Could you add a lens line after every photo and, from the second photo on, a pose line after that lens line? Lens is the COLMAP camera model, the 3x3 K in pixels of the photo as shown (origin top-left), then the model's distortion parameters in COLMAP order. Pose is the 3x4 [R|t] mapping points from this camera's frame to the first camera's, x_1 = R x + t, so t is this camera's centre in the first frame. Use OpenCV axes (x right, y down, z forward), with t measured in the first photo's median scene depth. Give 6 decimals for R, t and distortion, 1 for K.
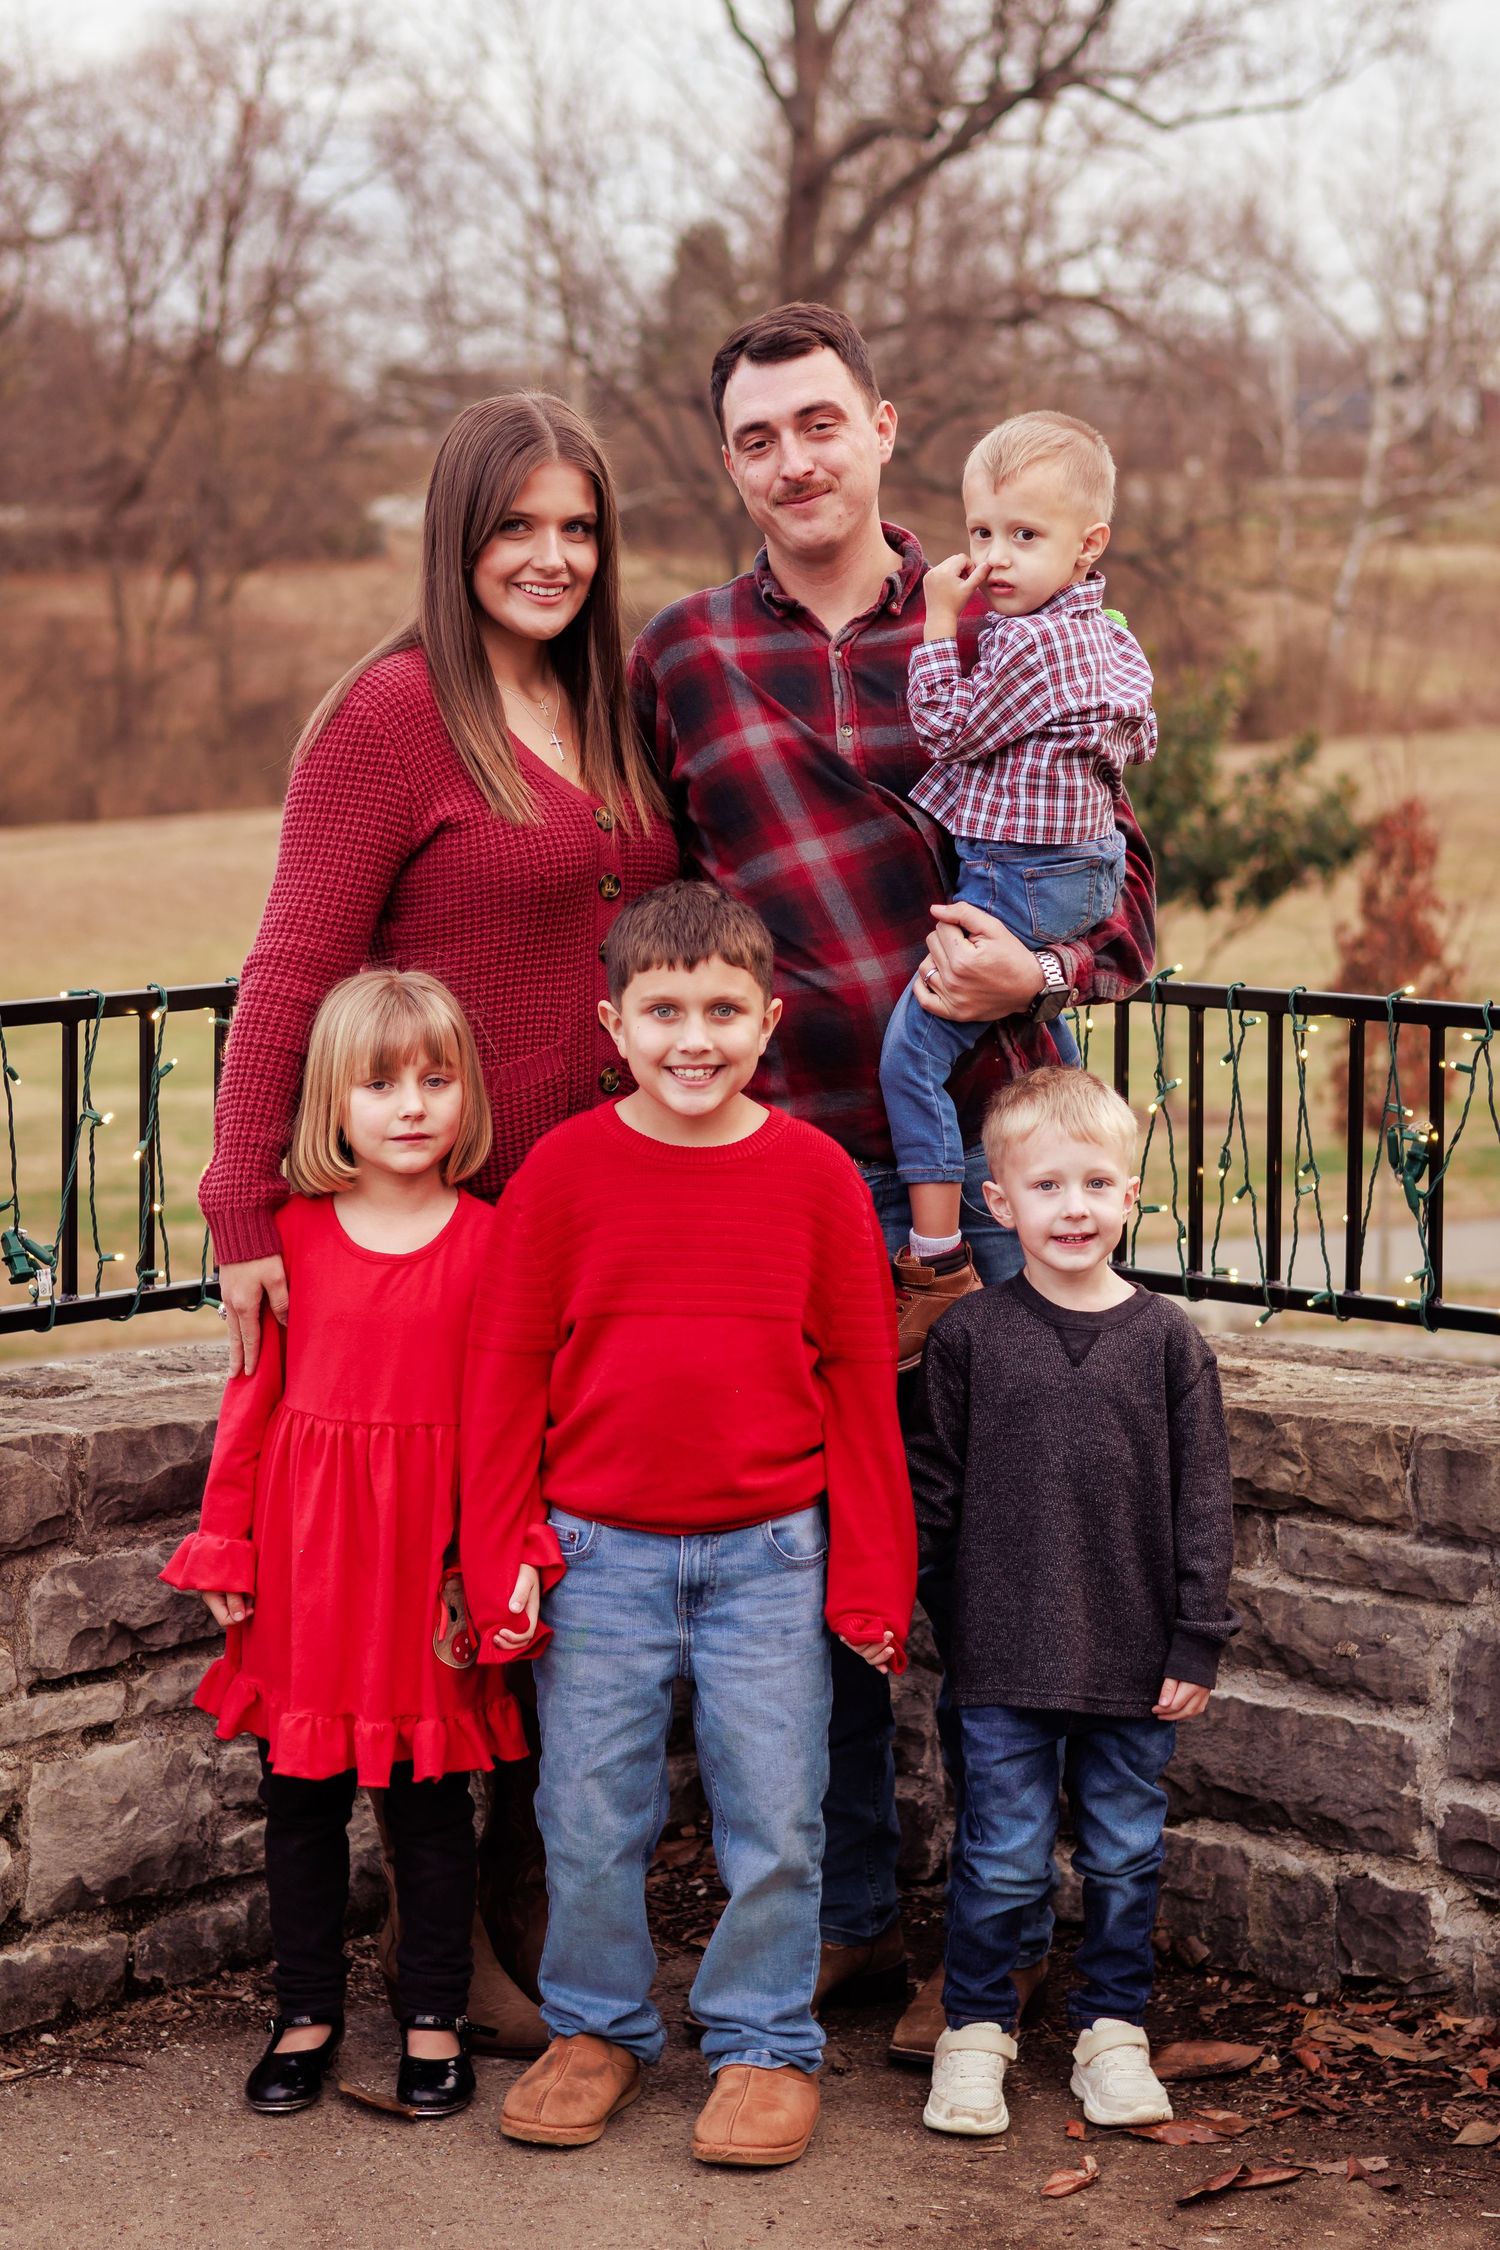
lens RADIAL K [[5442.5, 0, 759.1], [0, 5442.5, 1129.3], [0, 0, 1]] dist [0.011853, 0.000000]
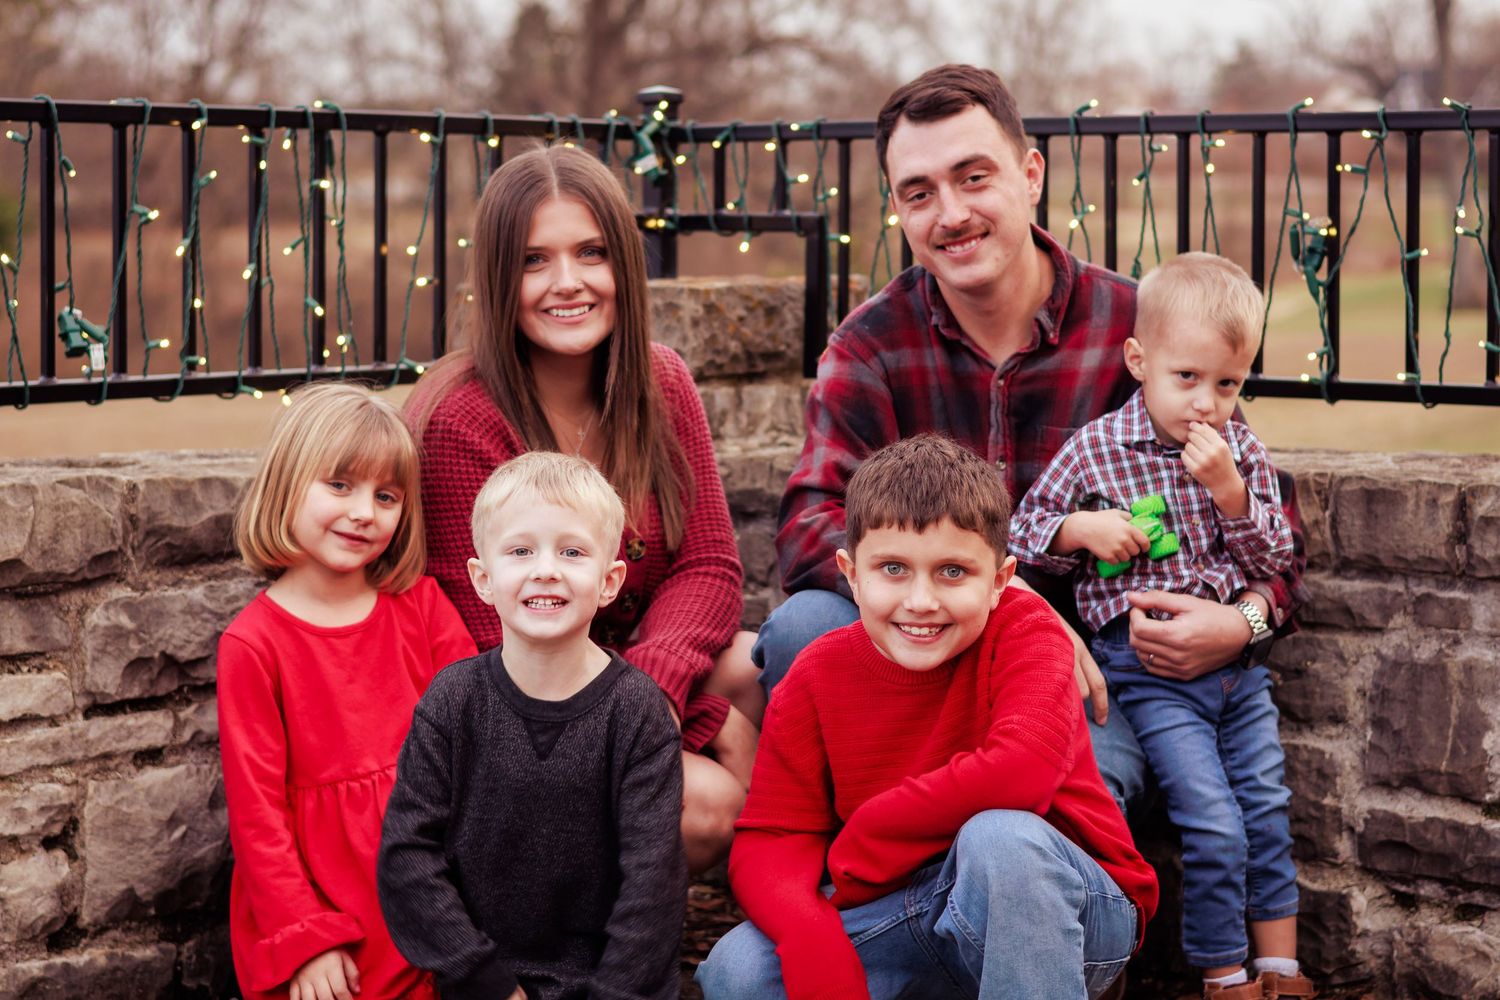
lens RADIAL K [[3628.4, 0, 742.6], [0, 3628.4, 497.3], [0, 0, 1]] dist [0.011853, 0.000000]
pose [[0.998825, -0.008043, 0.047797, -0.036178], [0.009621, 0.999413, -0.032887, 0.082908], [-0.047505, 0.033309, 0.998316, 0.261219]]
